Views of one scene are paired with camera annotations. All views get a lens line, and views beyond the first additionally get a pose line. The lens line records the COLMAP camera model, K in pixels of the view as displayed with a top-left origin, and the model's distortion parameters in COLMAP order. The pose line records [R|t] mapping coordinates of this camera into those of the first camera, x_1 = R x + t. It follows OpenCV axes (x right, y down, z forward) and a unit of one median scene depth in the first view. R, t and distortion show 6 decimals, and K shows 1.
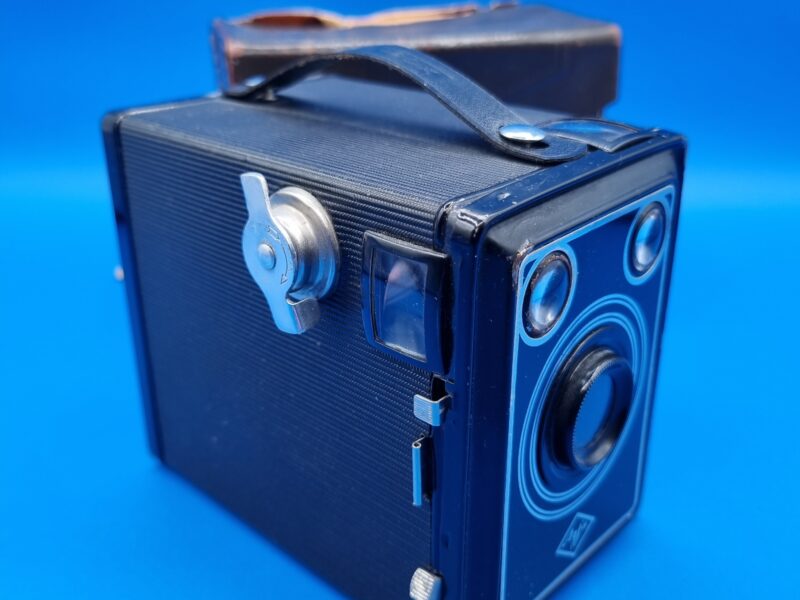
lens RADIAL K [[845.7, 0, 397.1], [0, 845.7, 297.8], [0, 0, 1]] dist [-0.054925, 0.000000]
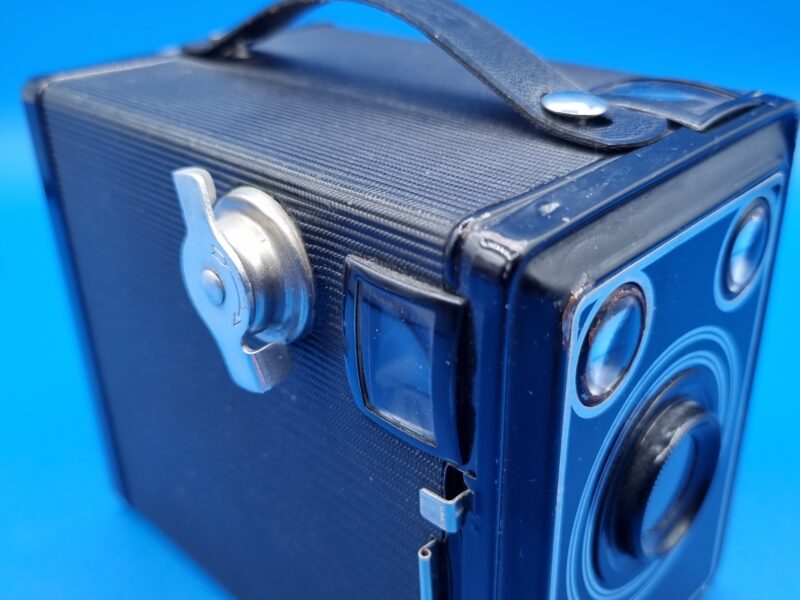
lens RADIAL K [[845.7, 0, 405.9], [0, 845.7, 299.5], [0, 0, 1]] dist [-0.054925, 0.000000]
pose [[0.999486, -0.007236, -0.031217, 0.029508], [0.009267, 0.997815, 0.065422, -0.081667], [0.030675, -0.065677, 0.997369, 0.289867]]
